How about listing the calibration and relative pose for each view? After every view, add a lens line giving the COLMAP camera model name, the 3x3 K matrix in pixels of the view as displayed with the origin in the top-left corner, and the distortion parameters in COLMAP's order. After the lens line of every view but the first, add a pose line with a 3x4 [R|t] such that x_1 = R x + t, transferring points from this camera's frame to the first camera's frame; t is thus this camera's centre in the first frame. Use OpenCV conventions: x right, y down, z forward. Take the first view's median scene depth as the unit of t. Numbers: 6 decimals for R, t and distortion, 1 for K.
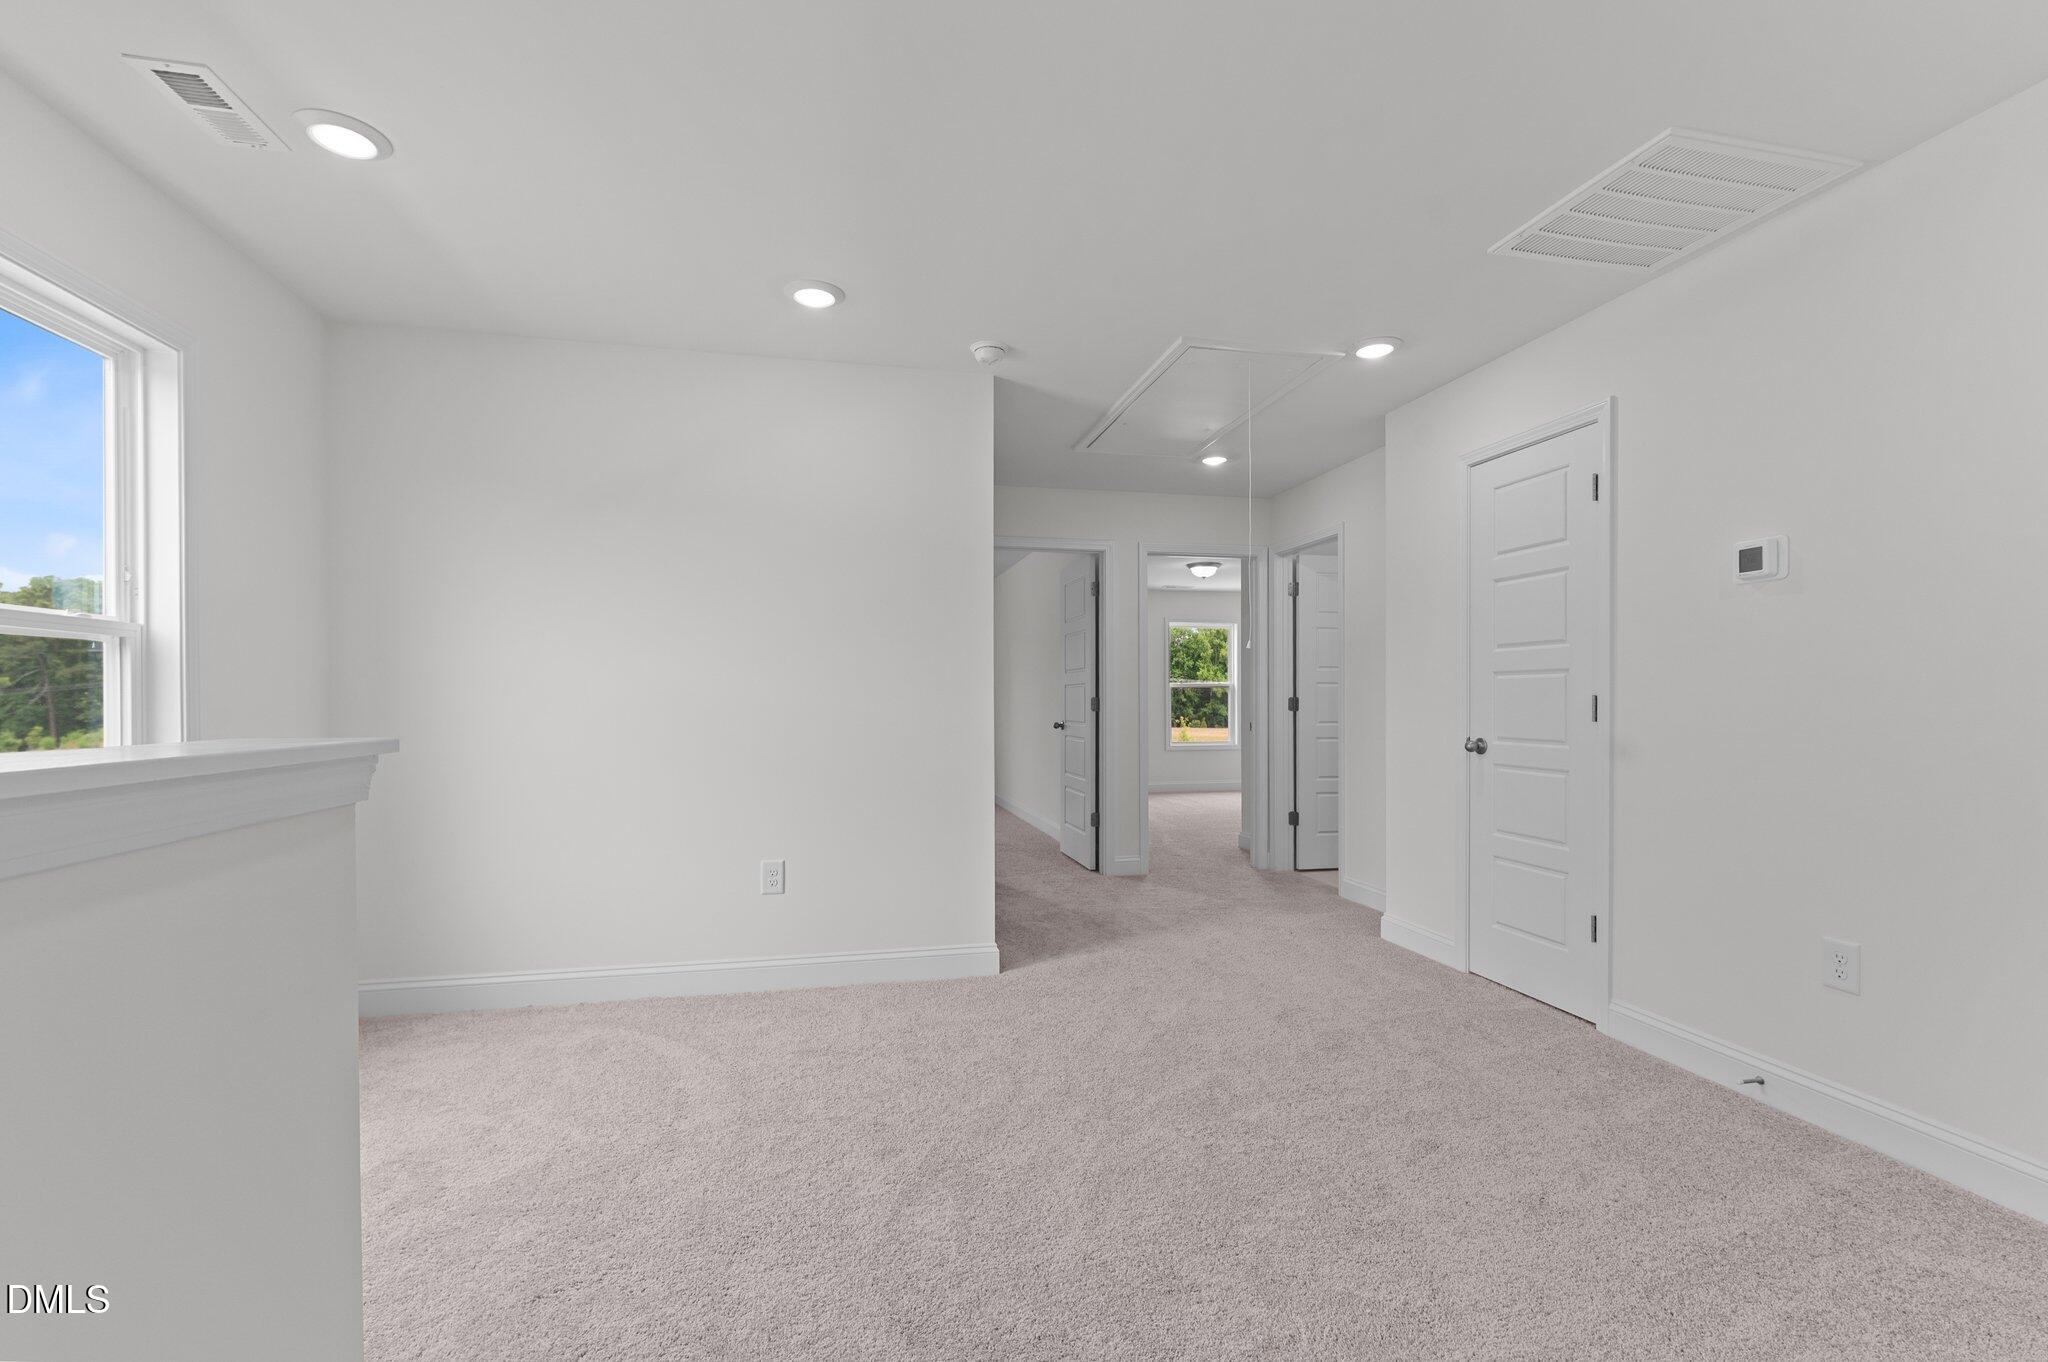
lens RADIAL K [[872.5, 0, 1013.3], [0, 872.5, 691.8], [0, 0, 1]] dist [0.001286, 0.000019]
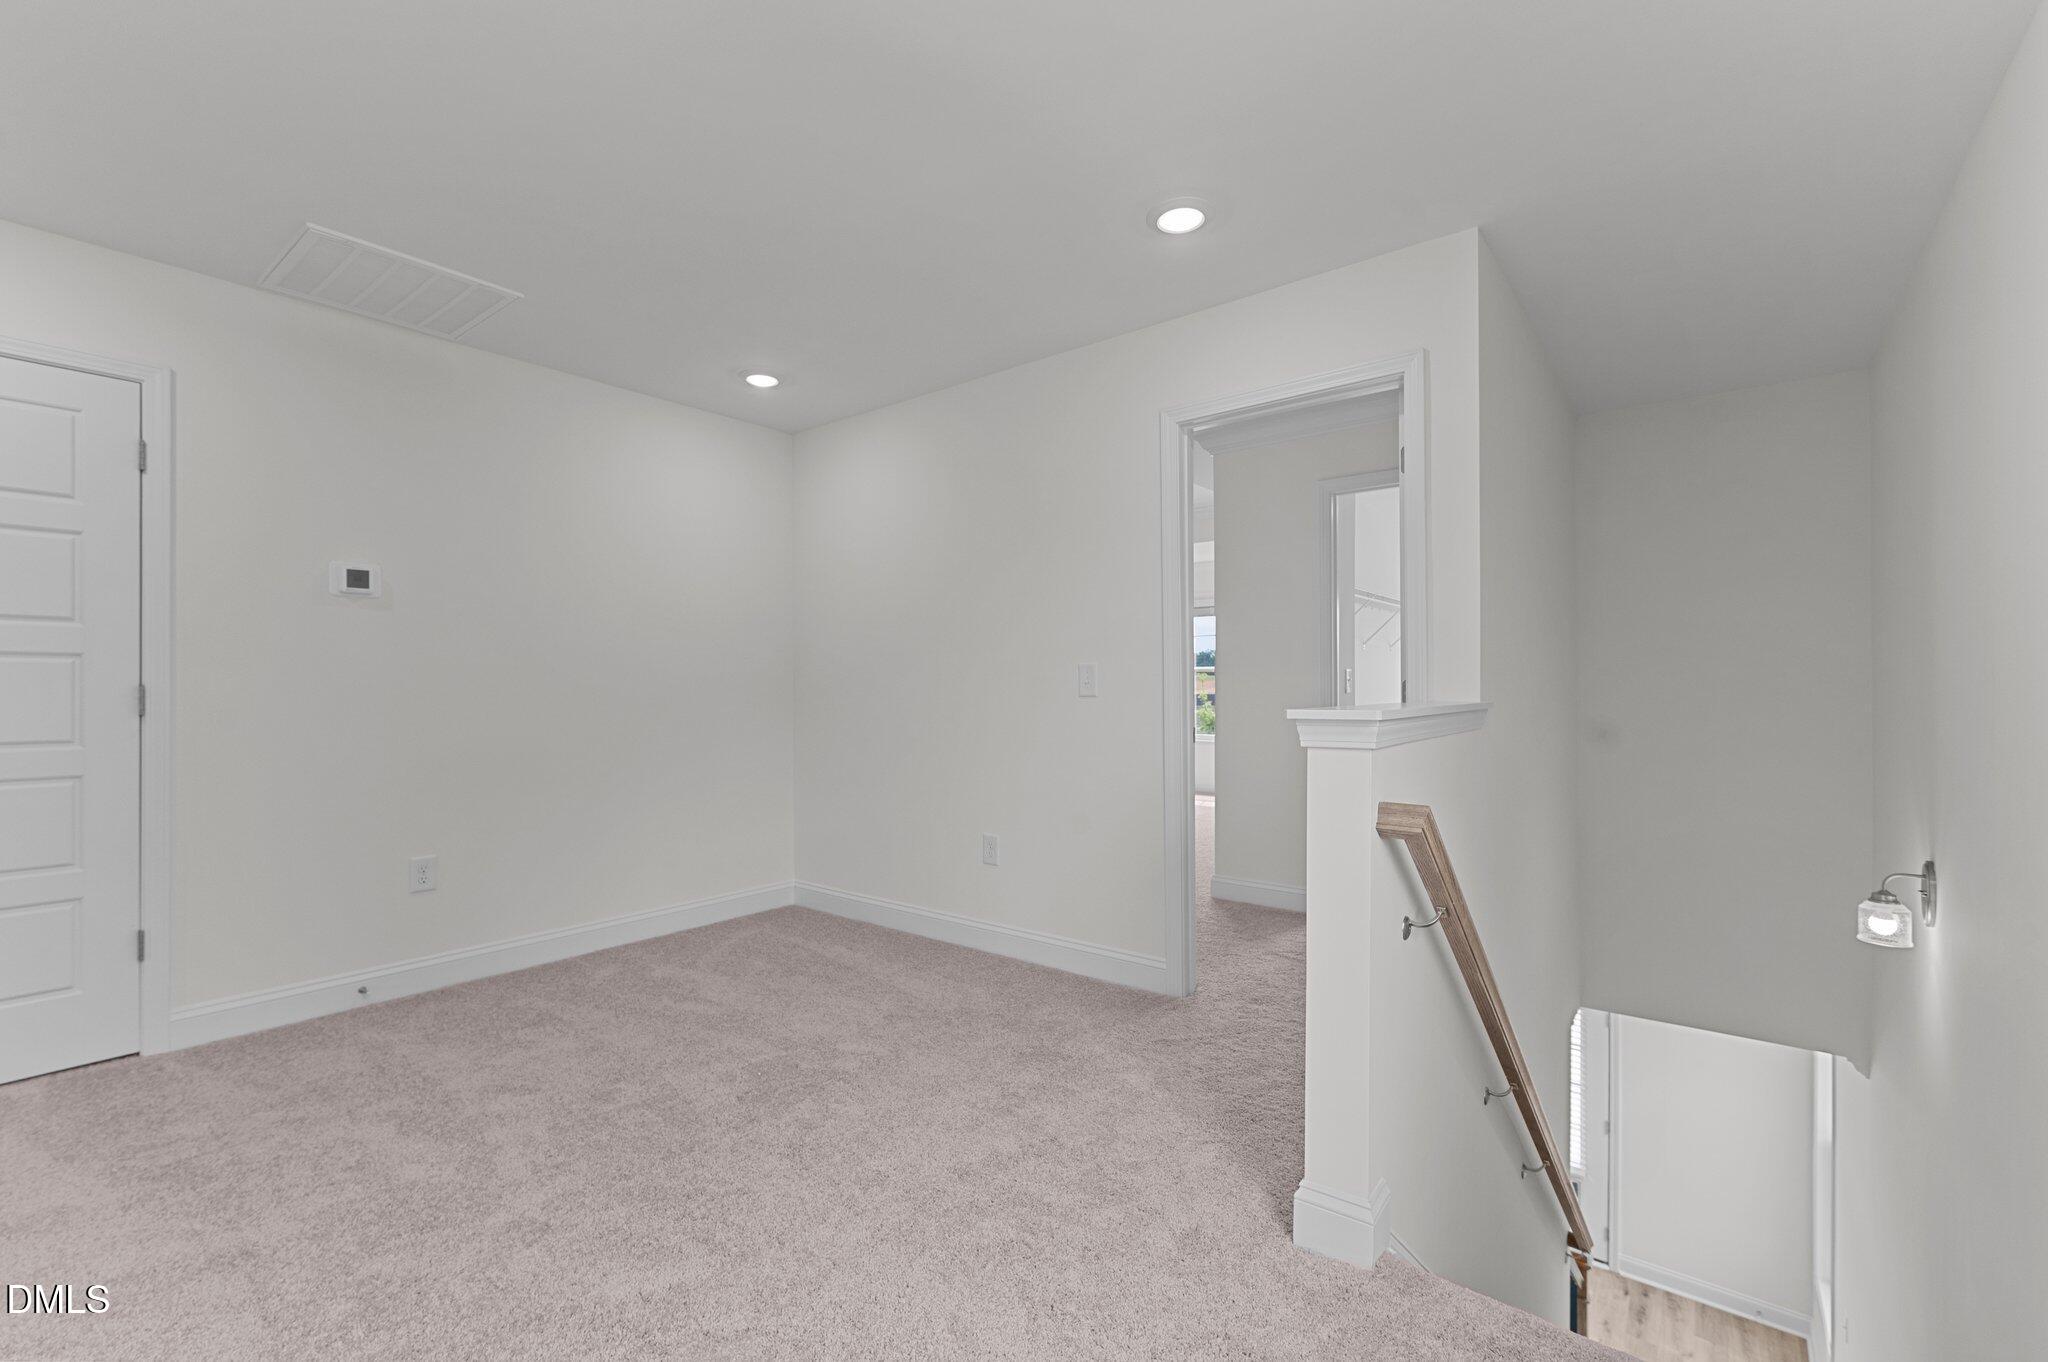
lens RADIAL K [[872.5, 0, 1013.3], [0, 872.5, 691.8], [0, 0, 1]] dist [0.001286, 0.000019]
pose [[-0.624608, 0.000759, 0.780938, -0.720558], [-0.000517, 0.999999, -0.001385, 0.013035], [-0.780938, -0.001269, -0.624607, 1.044385]]
